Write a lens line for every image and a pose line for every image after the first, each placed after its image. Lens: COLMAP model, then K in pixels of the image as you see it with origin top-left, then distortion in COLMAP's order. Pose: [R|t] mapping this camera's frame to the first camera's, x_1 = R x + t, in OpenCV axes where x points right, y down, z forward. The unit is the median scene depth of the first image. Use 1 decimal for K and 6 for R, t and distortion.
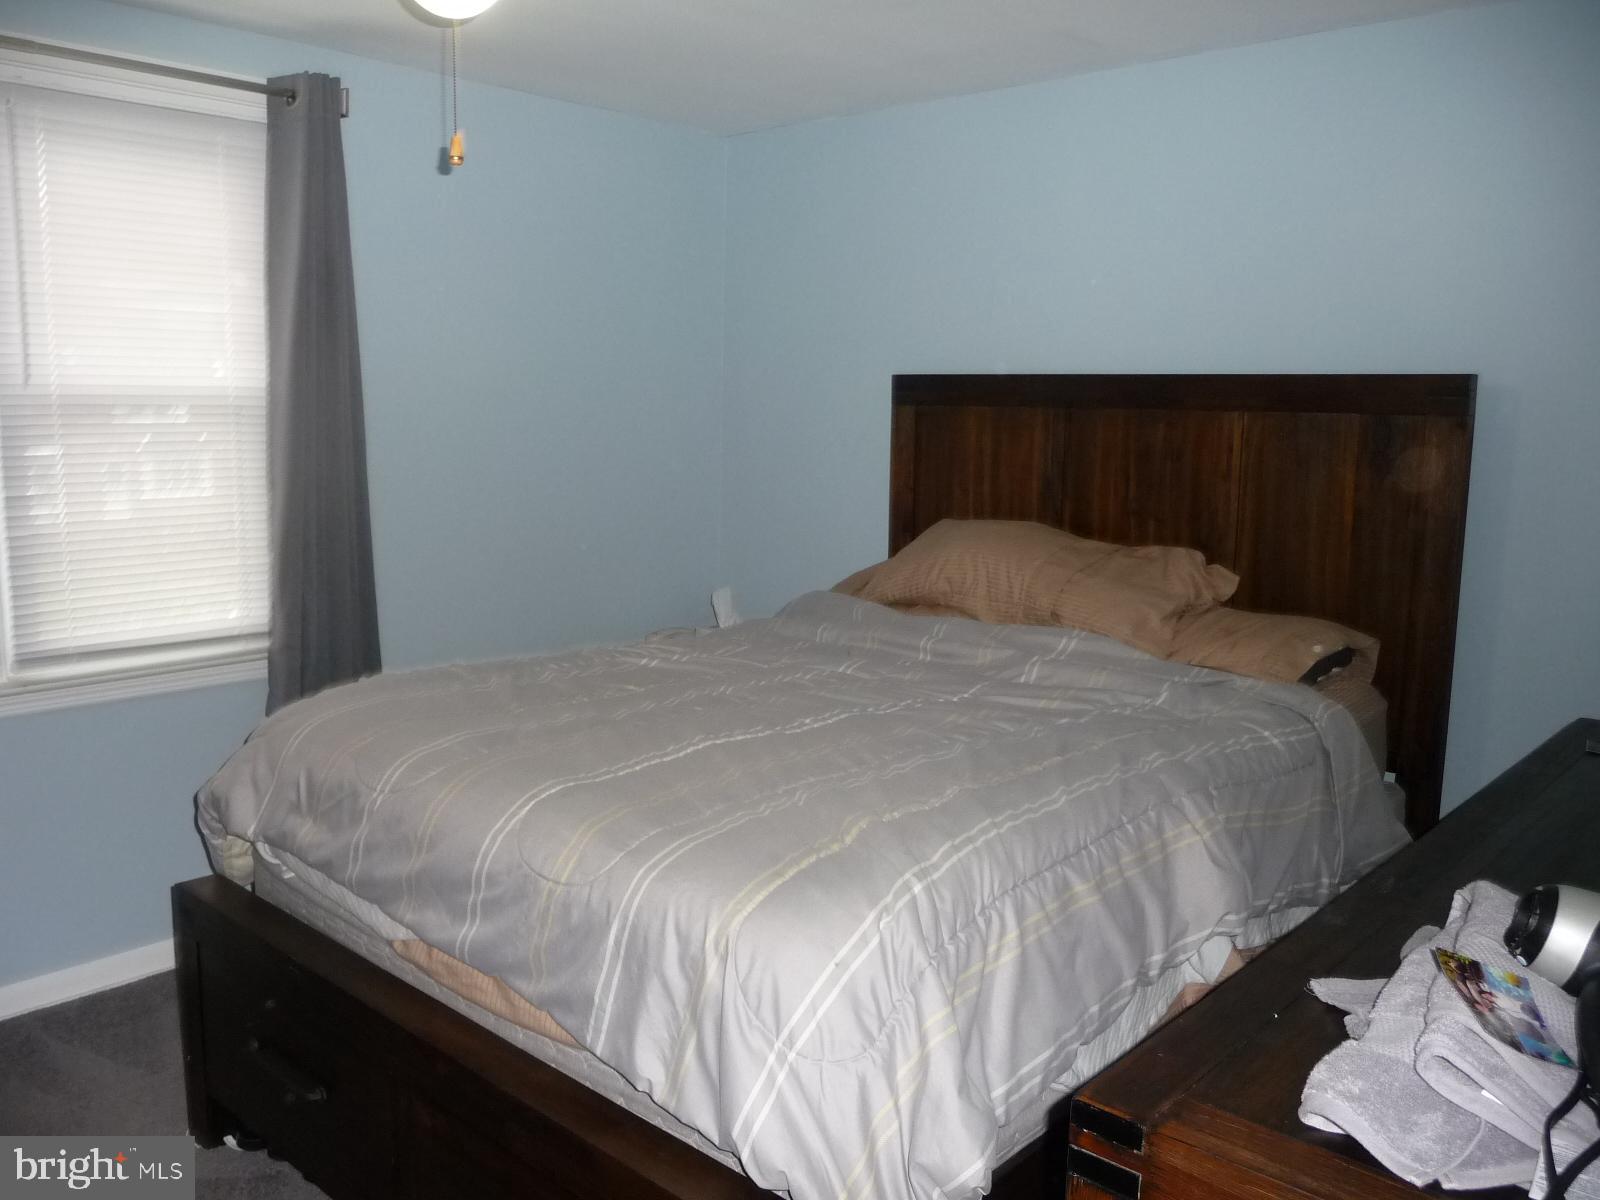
lens RADIAL K [[1319.1, 0, 800.0], [0, 1319.1, 600.0], [0, 0, 1]] dist [-0.041391, 0.074919]
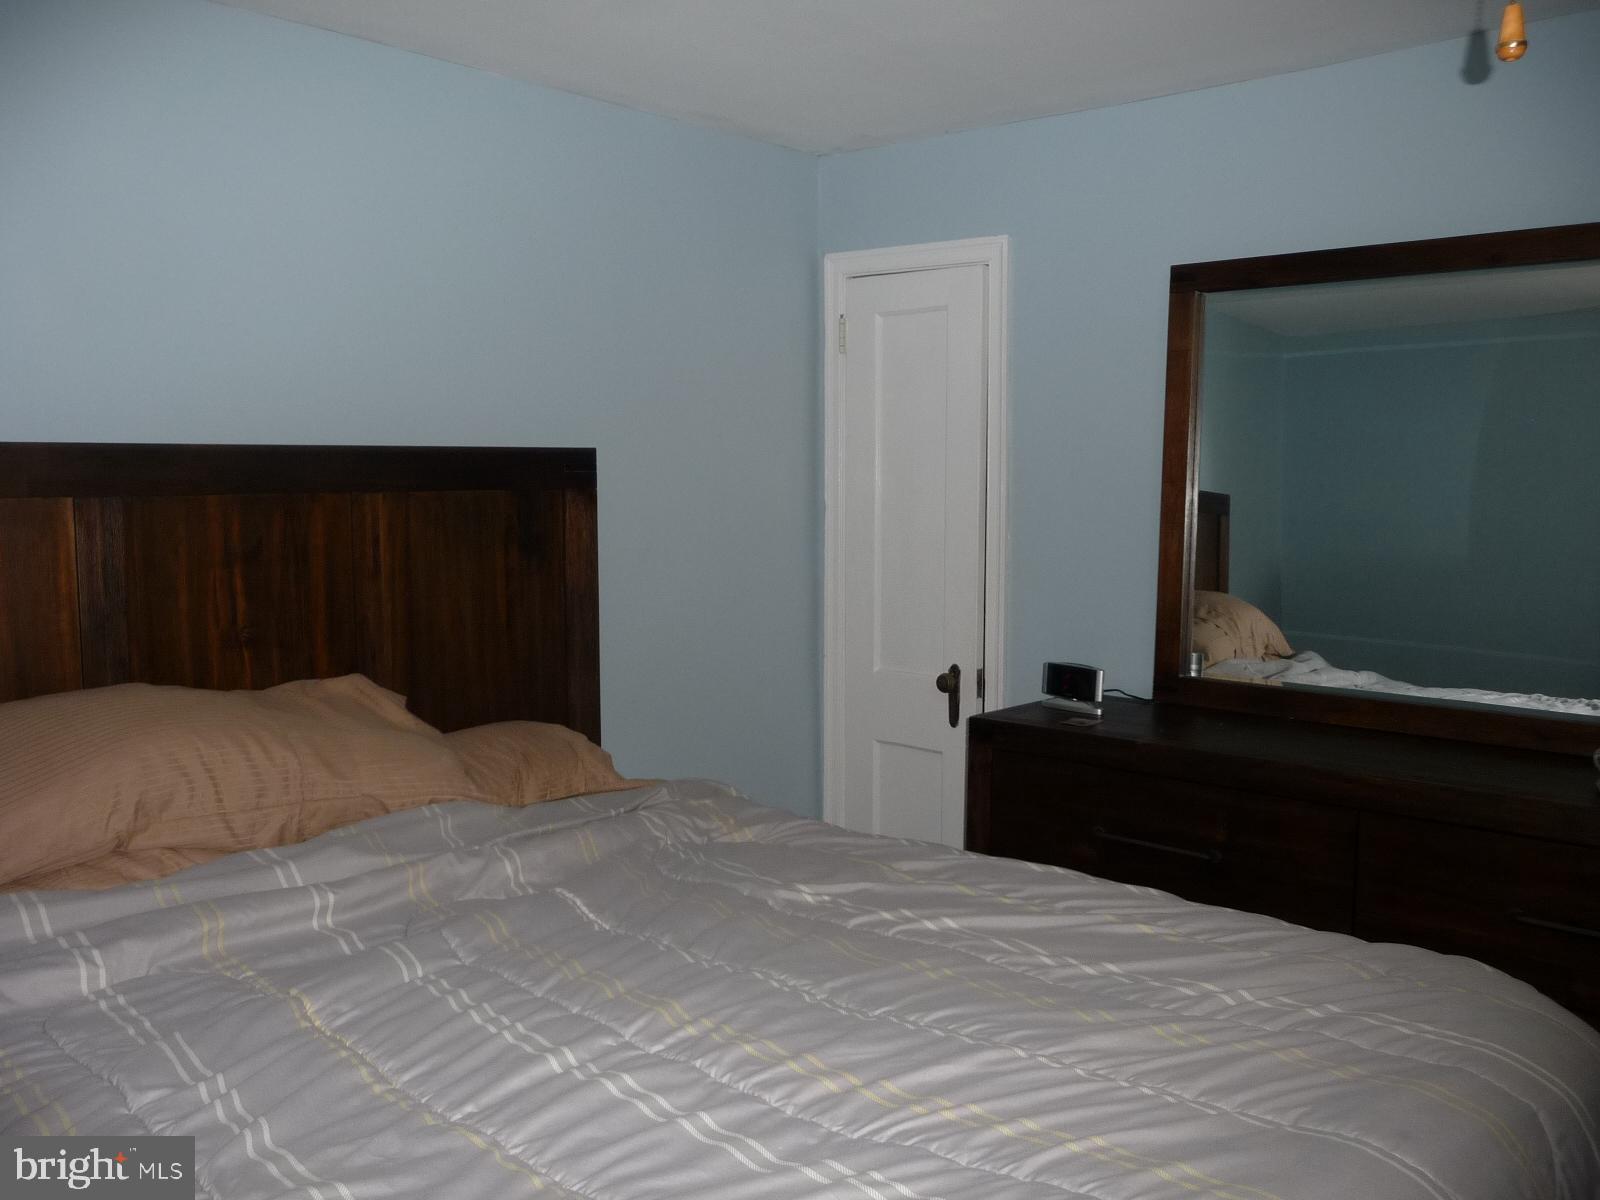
lens RADIAL K [[1319.1, 0, 800.0], [0, 1319.1, 600.0], [0, 0, 1]] dist [-0.041391, 0.074919]
pose [[0.047716, -0.116071, 0.992094, -0.447994], [0.148064, 0.983075, 0.107895, -0.127963], [-0.987826, 0.141745, 0.064094, 0.706155]]
